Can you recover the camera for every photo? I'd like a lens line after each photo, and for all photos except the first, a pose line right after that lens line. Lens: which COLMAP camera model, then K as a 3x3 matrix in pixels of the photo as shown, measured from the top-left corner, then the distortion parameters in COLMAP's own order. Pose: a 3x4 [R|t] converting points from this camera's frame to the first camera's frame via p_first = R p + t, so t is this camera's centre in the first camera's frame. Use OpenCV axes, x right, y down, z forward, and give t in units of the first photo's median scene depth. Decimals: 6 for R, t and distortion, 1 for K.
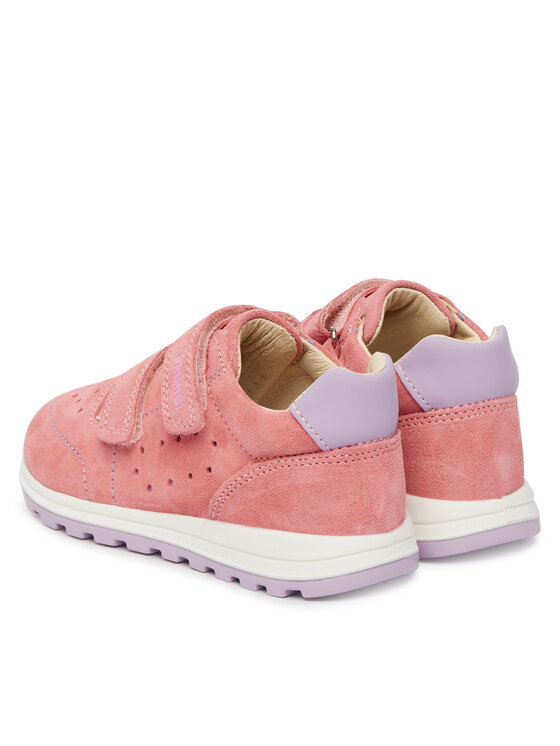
lens RADIAL K [[1208.1, 0, 276.8], [0, 1208.1, 370.8], [0, 0, 1]] dist [0.332598, 0.000000]
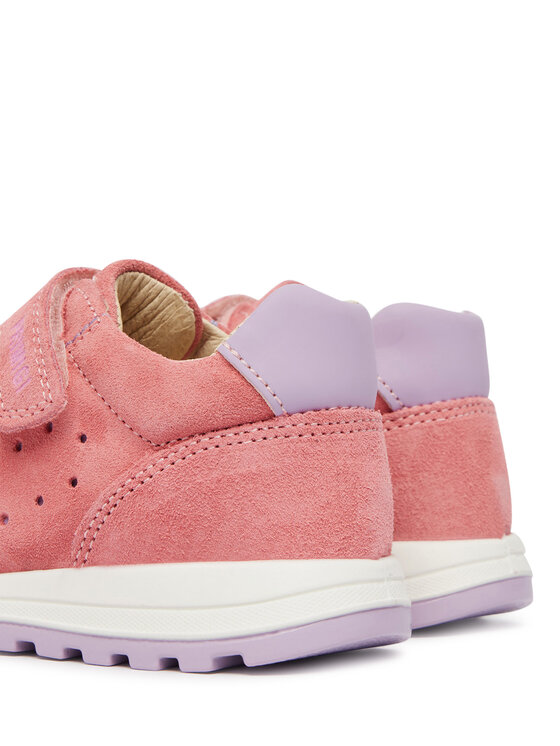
lens RADIAL K [[1273.5, 0, 282.2], [0, 1273.5, 373.8], [0, 0, 1]] dist [-0.049639, 0.000000]
pose [[0.984830, 0.002607, 0.173503, -0.064383], [0.029404, 0.982919, -0.181673, 0.150371], [-0.171013, 0.184019, 0.967932, 0.356004]]
